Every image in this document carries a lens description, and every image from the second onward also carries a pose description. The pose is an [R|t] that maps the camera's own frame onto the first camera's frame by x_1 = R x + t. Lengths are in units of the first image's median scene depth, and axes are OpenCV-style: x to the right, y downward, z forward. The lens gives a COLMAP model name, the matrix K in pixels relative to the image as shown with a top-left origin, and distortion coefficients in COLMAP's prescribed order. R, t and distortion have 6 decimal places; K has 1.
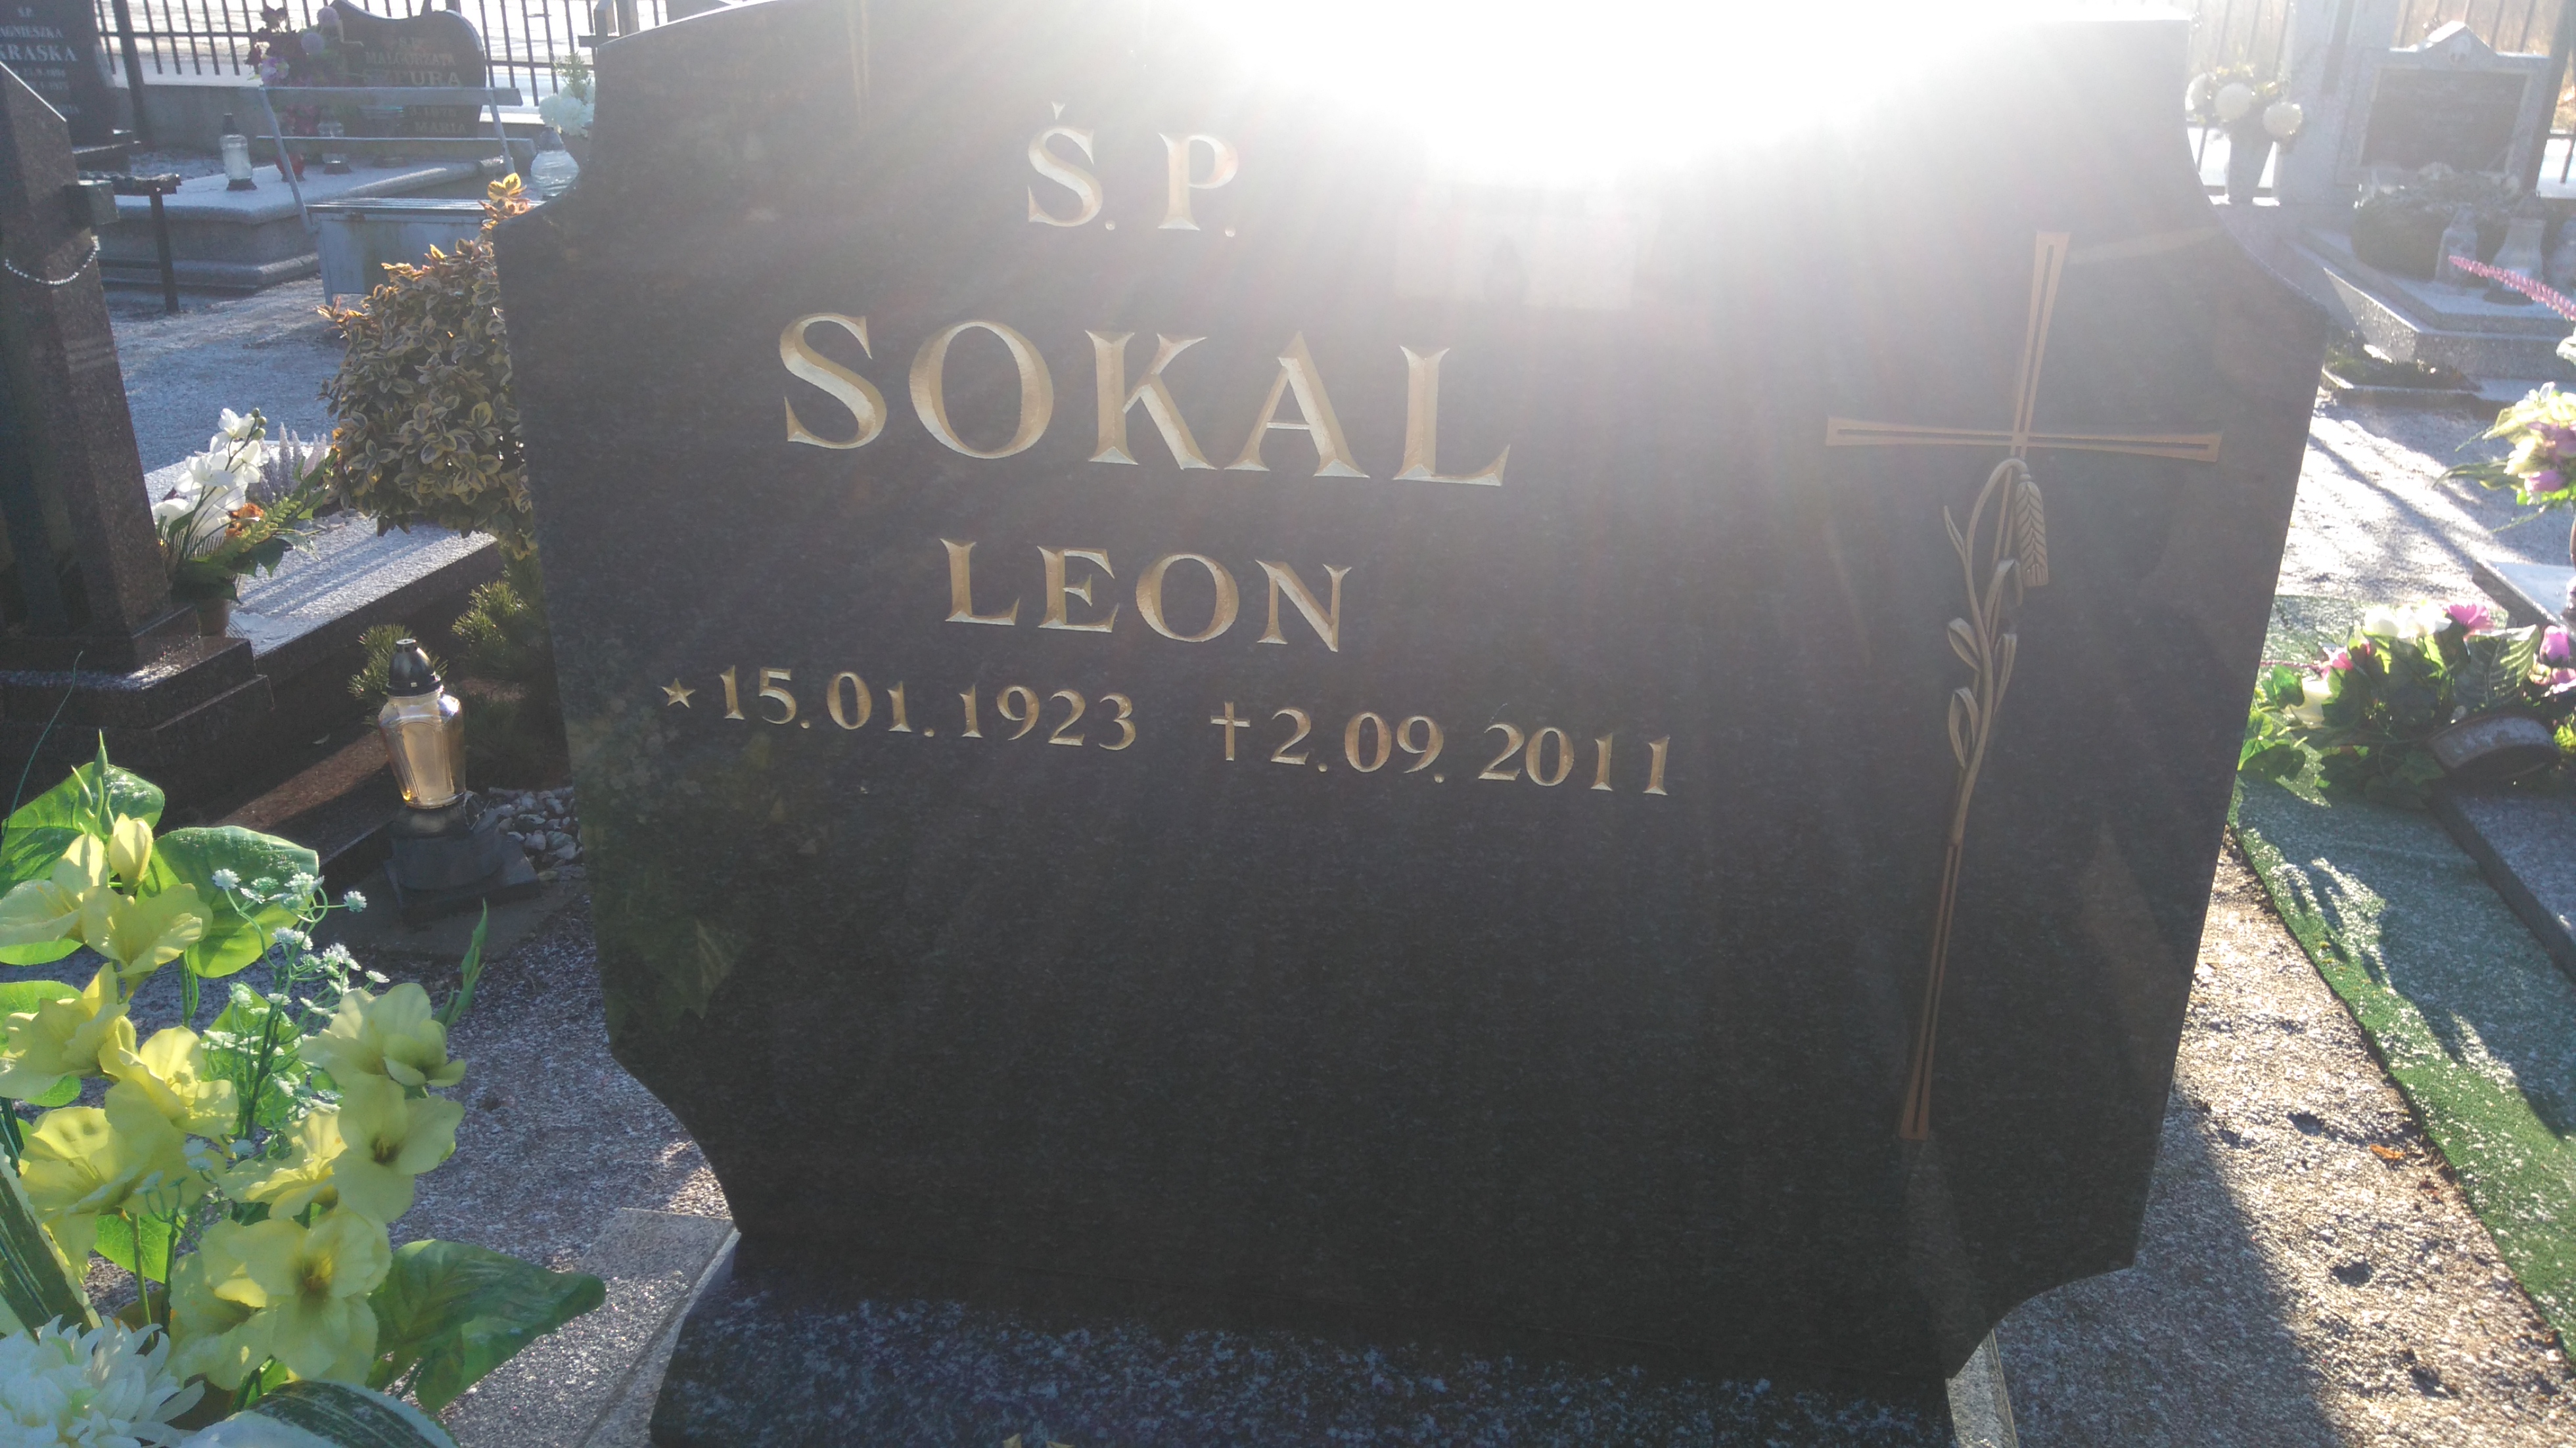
lens RADIAL K [[1954.4, 0, 1287.0], [0, 1954.4, 739.8], [0, 0, 1]] dist [0.116968, -0.182207]
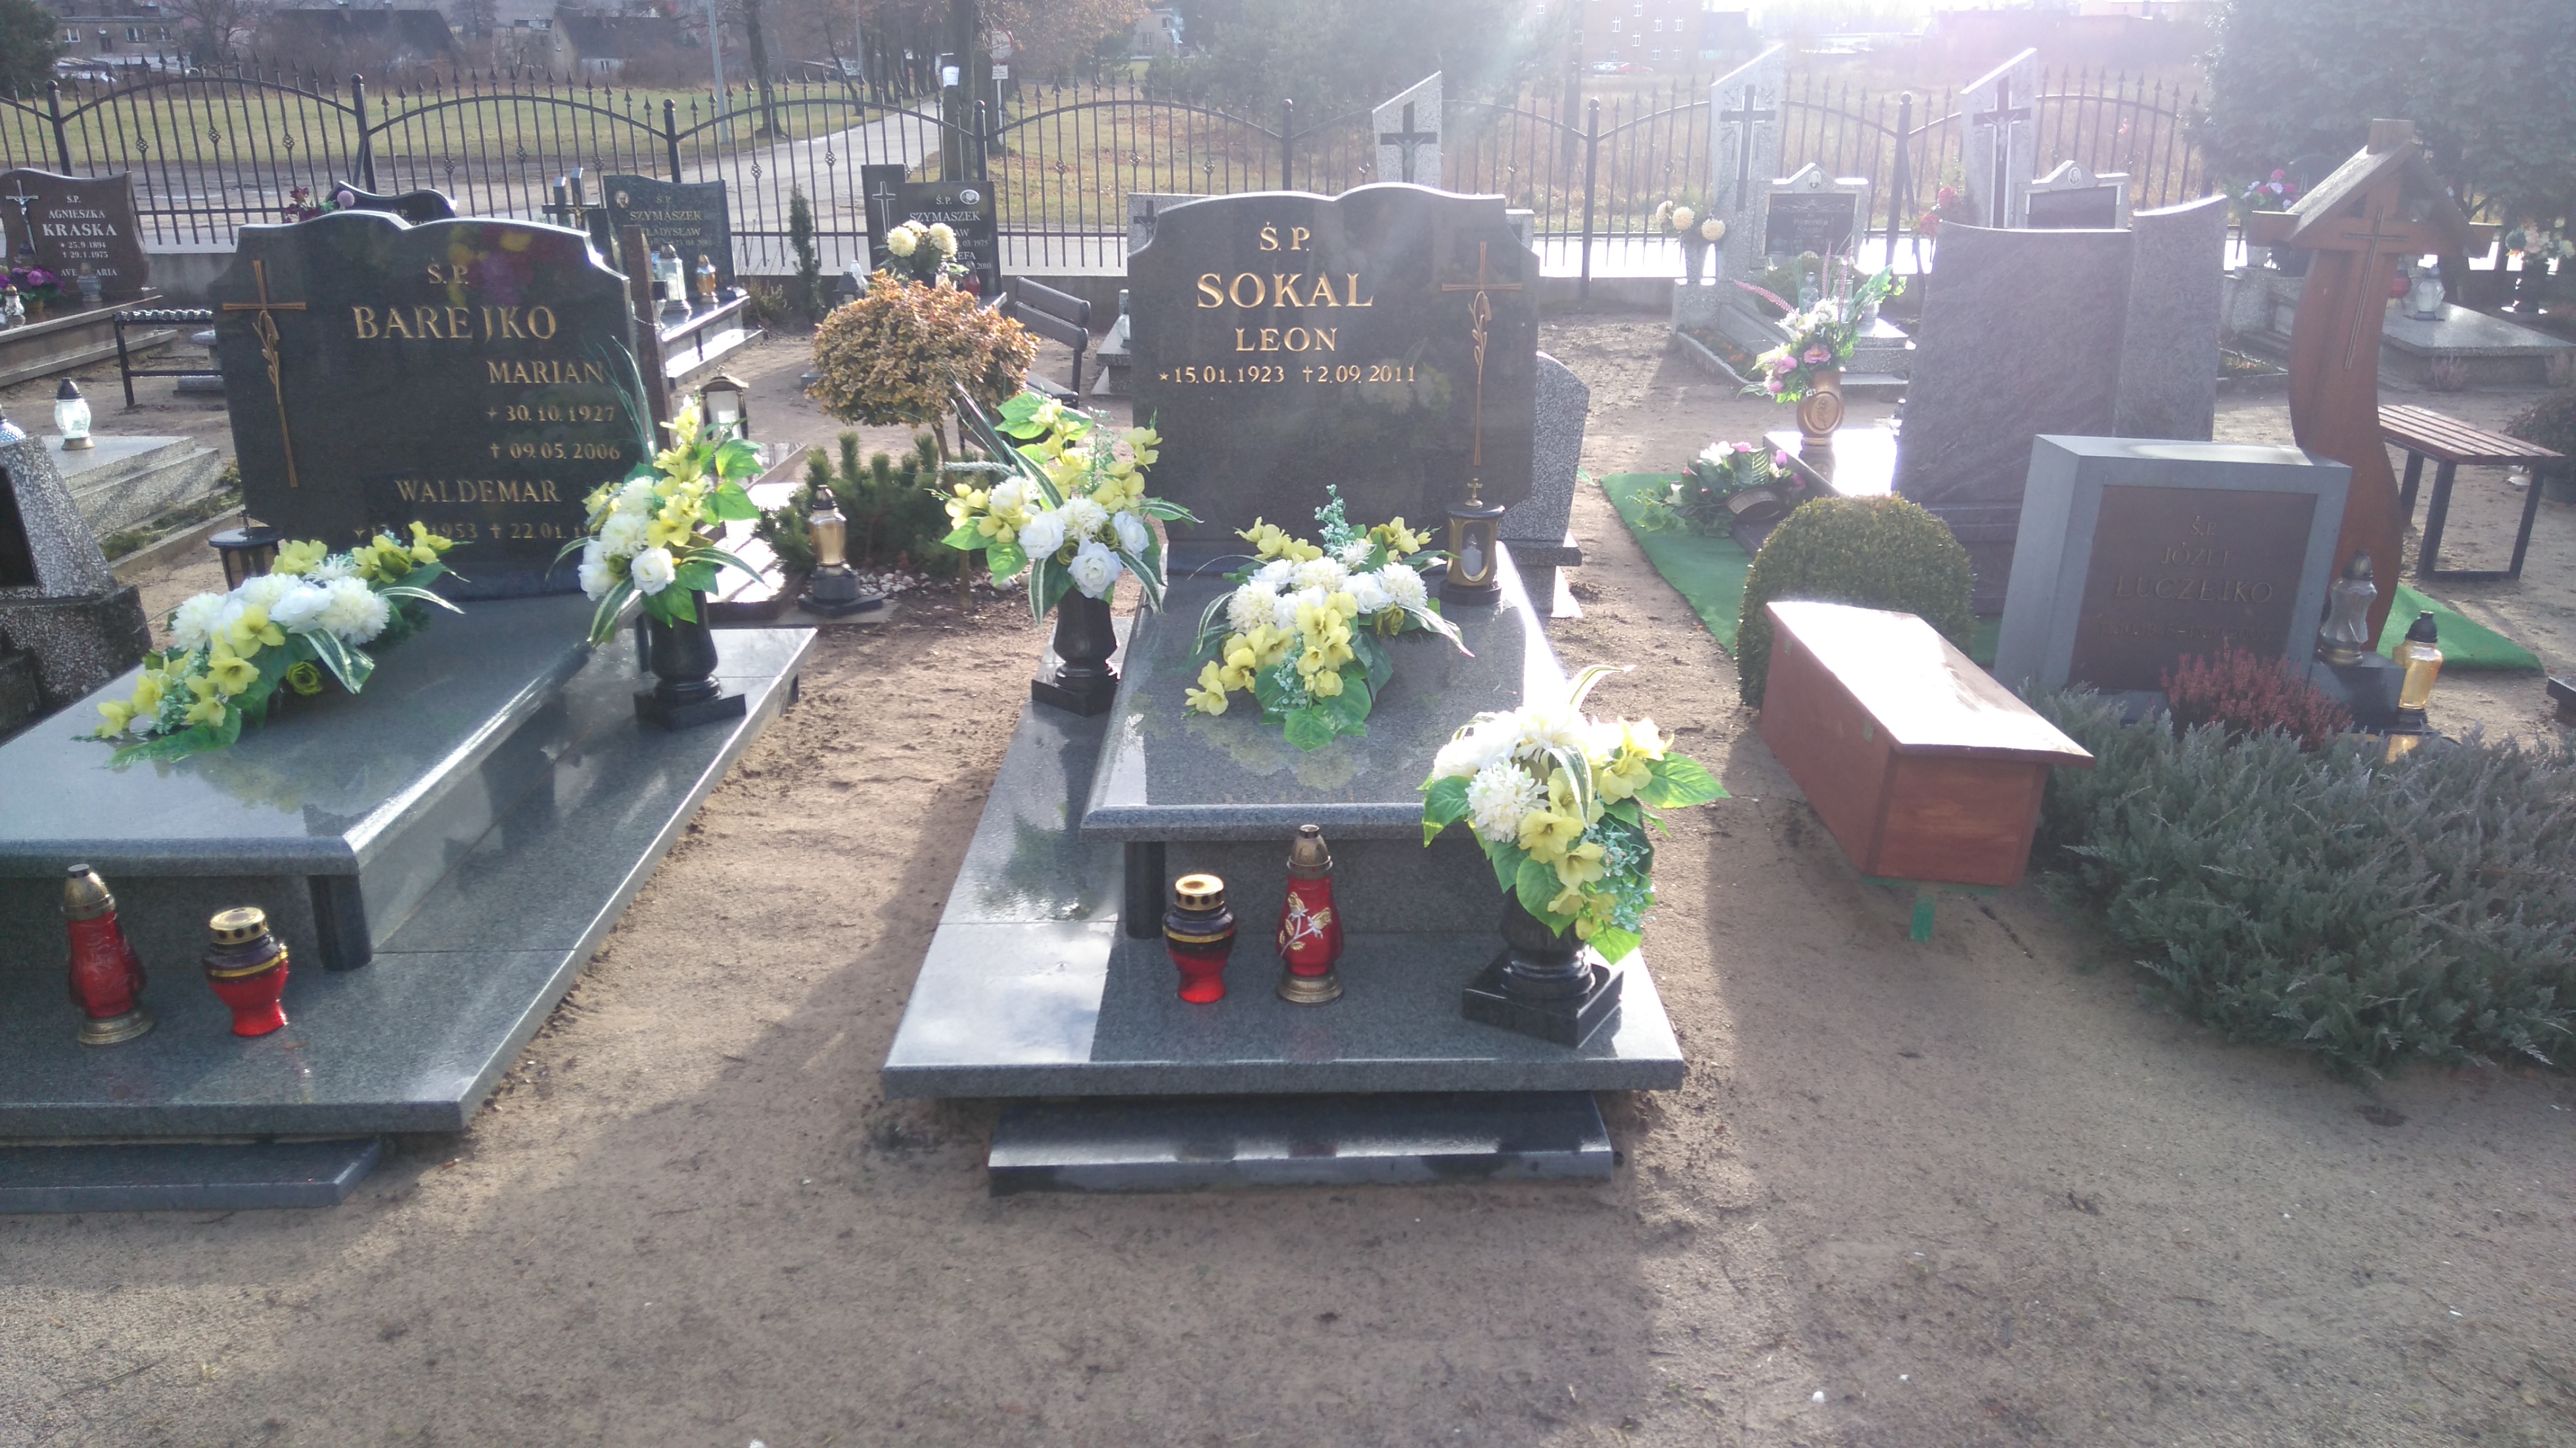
lens RADIAL K [[1954.4, 0, 1287.0], [0, 1954.4, 739.8], [0, 0, 1]] dist [0.116968, -0.182207]
pose [[0.984369, -0.074009, 0.159810, -0.778450], [0.084268, 0.994731, -0.058389, 0.984411], [-0.154647, 0.070944, 0.985419, -2.950008]]
